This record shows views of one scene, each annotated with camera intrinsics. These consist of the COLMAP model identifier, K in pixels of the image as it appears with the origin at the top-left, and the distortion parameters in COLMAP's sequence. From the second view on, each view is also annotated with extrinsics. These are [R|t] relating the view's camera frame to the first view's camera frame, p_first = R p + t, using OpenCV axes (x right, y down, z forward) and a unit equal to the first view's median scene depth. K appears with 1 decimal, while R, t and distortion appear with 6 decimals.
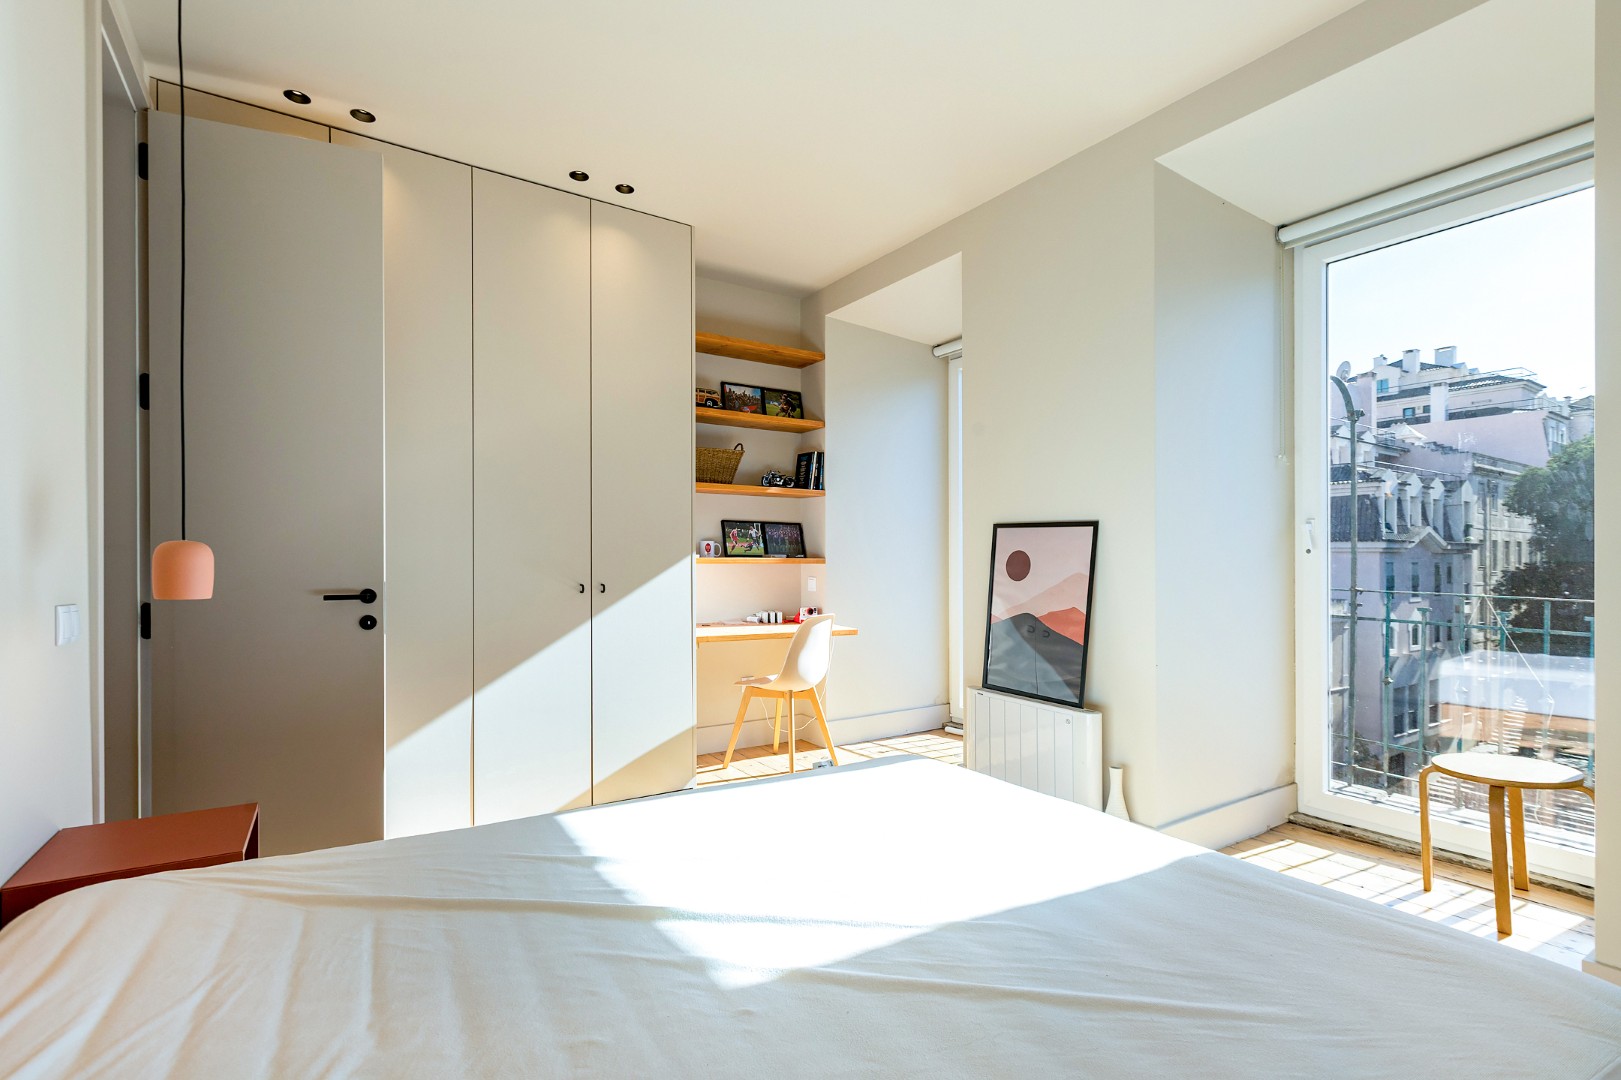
lens RADIAL K [[746.6, 0, 809.5], [0, 746.6, 550.7], [0, 0, 1]] dist [0.000424, 0.000165]
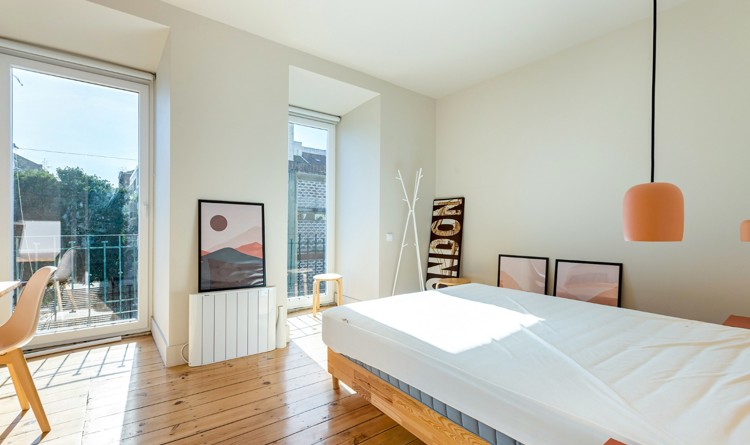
lens RADIAL K [[340.2, 0, 370.4], [0, 340.2, 225.1], [0, 0, 1]] dist [0.000777, -0.000107]
pose [[-0.058450, 0.013977, 0.998192, -0.652482], [-0.004582, 0.999888, -0.014269, 0.038335], [-0.998280, -0.005407, -0.058379, 0.716115]]
